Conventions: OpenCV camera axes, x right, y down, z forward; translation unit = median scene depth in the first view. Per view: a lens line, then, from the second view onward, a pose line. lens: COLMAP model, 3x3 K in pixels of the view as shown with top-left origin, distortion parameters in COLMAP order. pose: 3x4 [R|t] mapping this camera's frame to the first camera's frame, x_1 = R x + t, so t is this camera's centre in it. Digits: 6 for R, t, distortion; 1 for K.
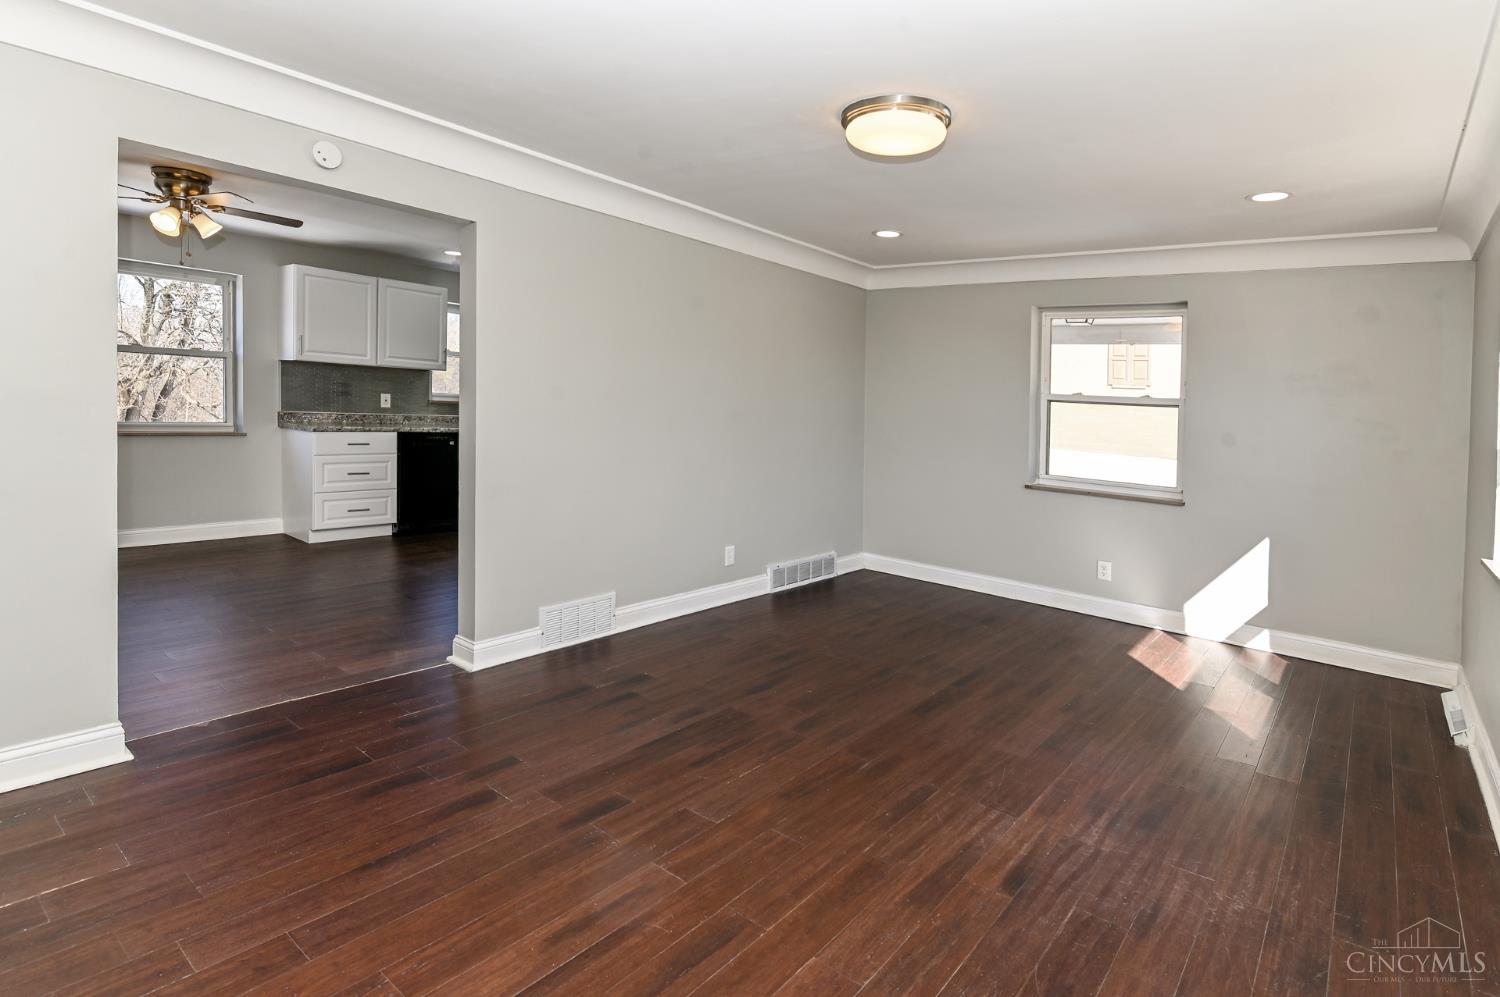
lens RADIAL K [[717.2, 0, 718.4], [0, 717.2, 403.7], [0, 0, 1]] dist [-0.001489, -0.000544]
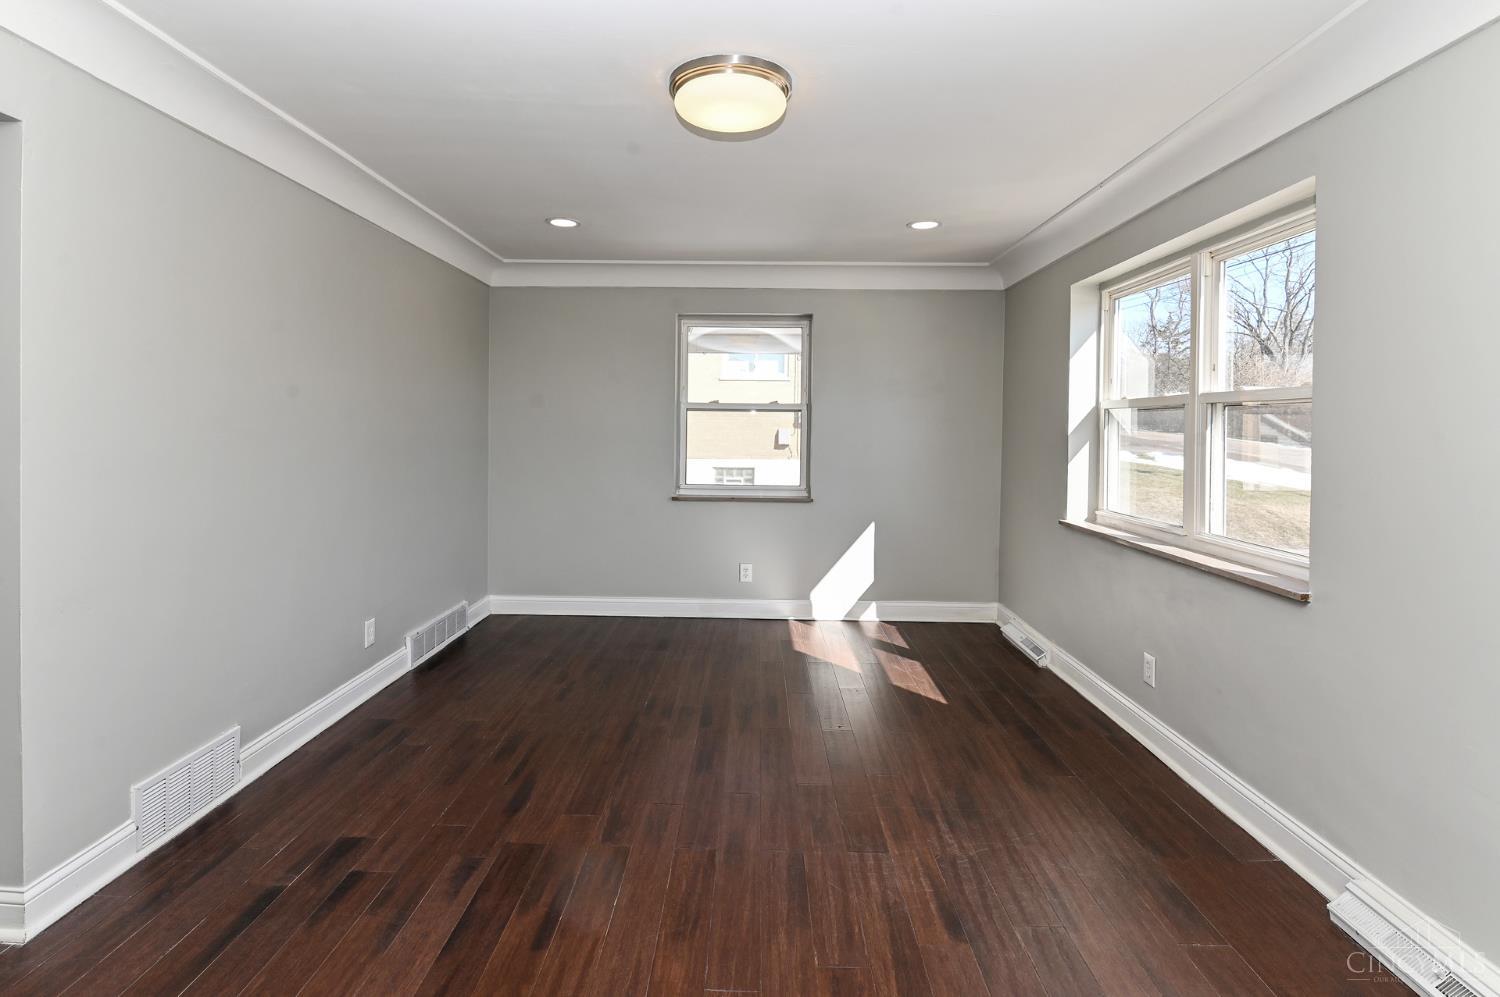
lens RADIAL K [[773.2, 0, 724.3], [0, 773.2, 408.8], [0, 0, 1]] dist [0.002272, -0.007810]
pose [[0.809993, -0.032913, 0.585515, -0.178556], [0.039317, 0.999225, 0.001778, -0.007785], [-0.585120, 0.021580, 0.810660, 0.157329]]
